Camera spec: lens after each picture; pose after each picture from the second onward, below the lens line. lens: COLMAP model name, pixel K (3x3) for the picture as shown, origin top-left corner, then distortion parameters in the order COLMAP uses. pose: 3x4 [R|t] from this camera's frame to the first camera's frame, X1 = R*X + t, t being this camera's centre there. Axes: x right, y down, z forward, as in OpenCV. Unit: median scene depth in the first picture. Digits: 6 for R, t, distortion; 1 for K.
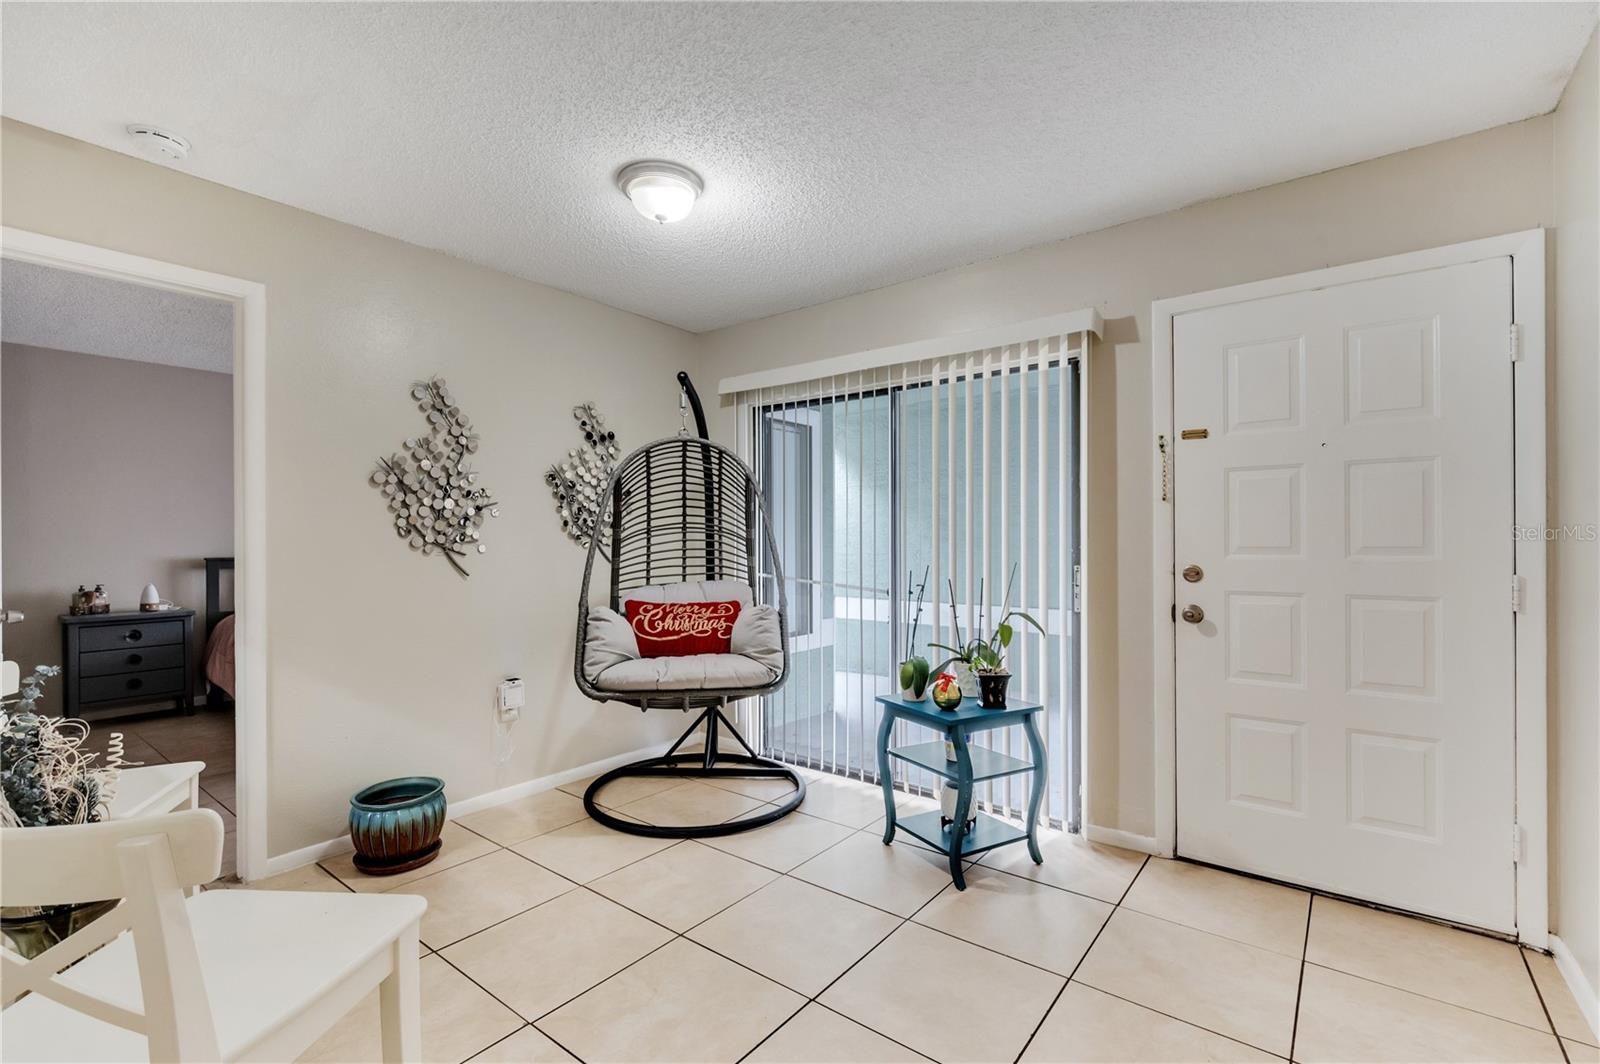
lens RADIAL K [[696.6, 0, 801.0], [0, 696.6, 539.9], [0, 0, 1]] dist [-0.000447, -0.003776]
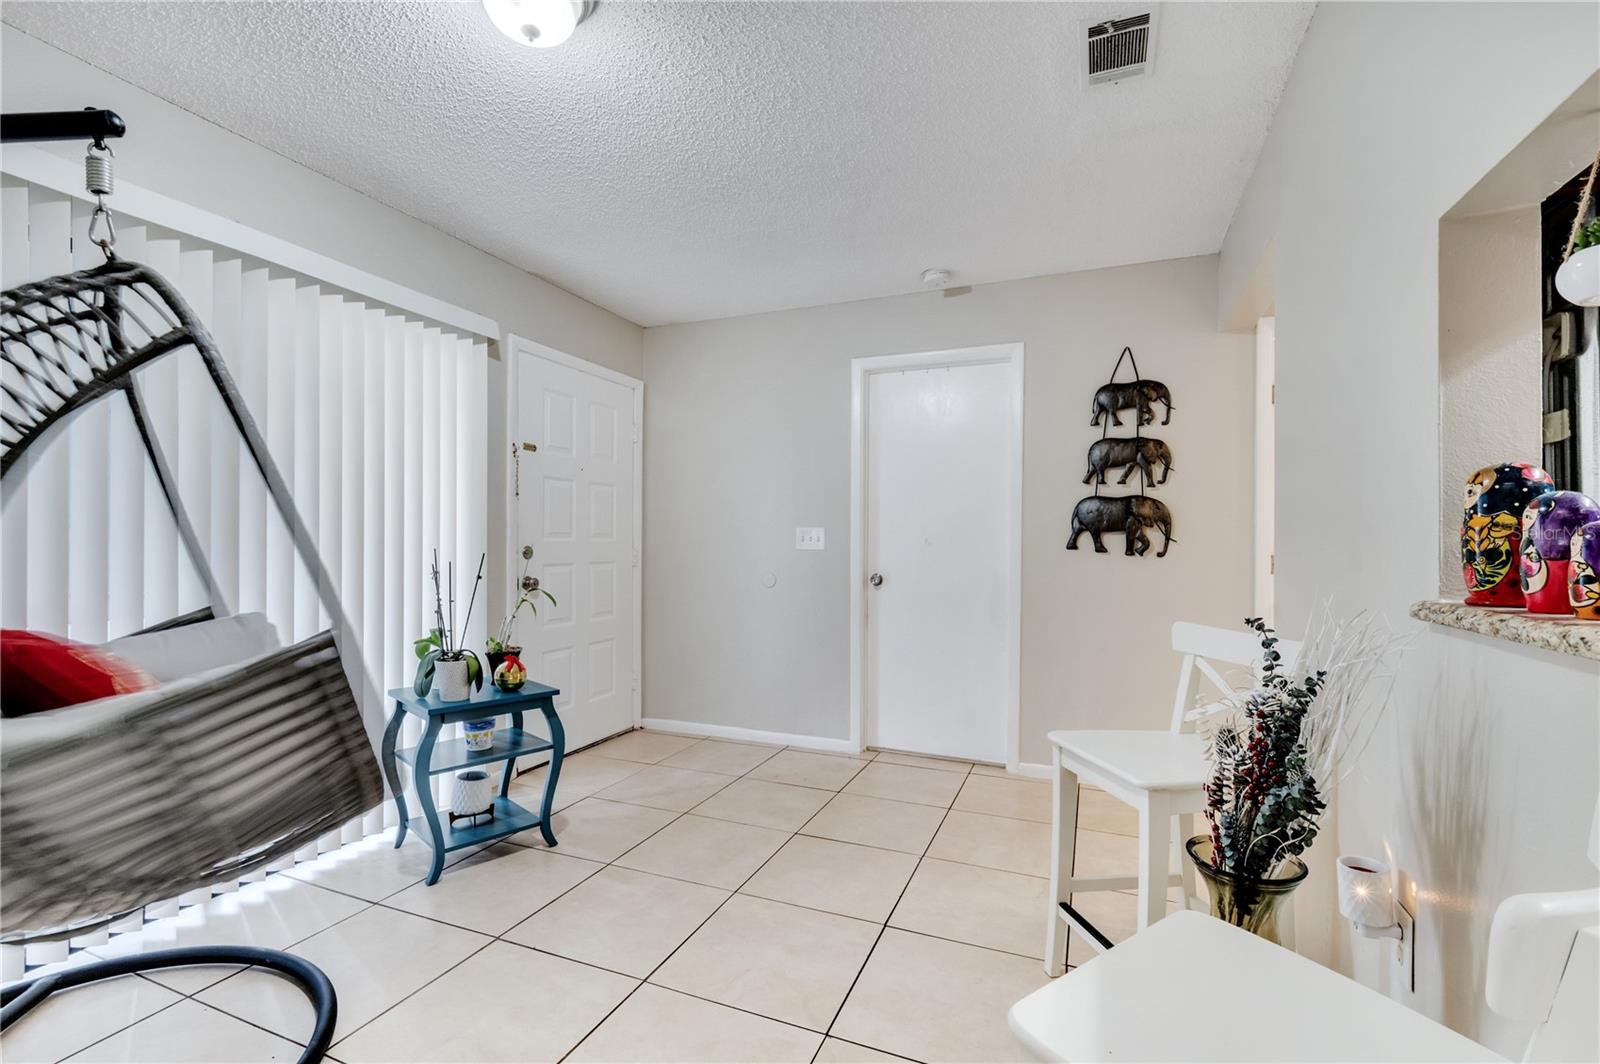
lens RADIAL K [[696.6, 0, 801.0], [0, 696.6, 539.9], [0, 0, 1]] dist [-0.000447, -0.003776]
pose [[-0.267902, 0.005600, 0.963430, -0.916261], [-0.006160, 0.999953, -0.007526, 0.033756], [-0.963427, -0.007951, -0.267854, 0.928013]]
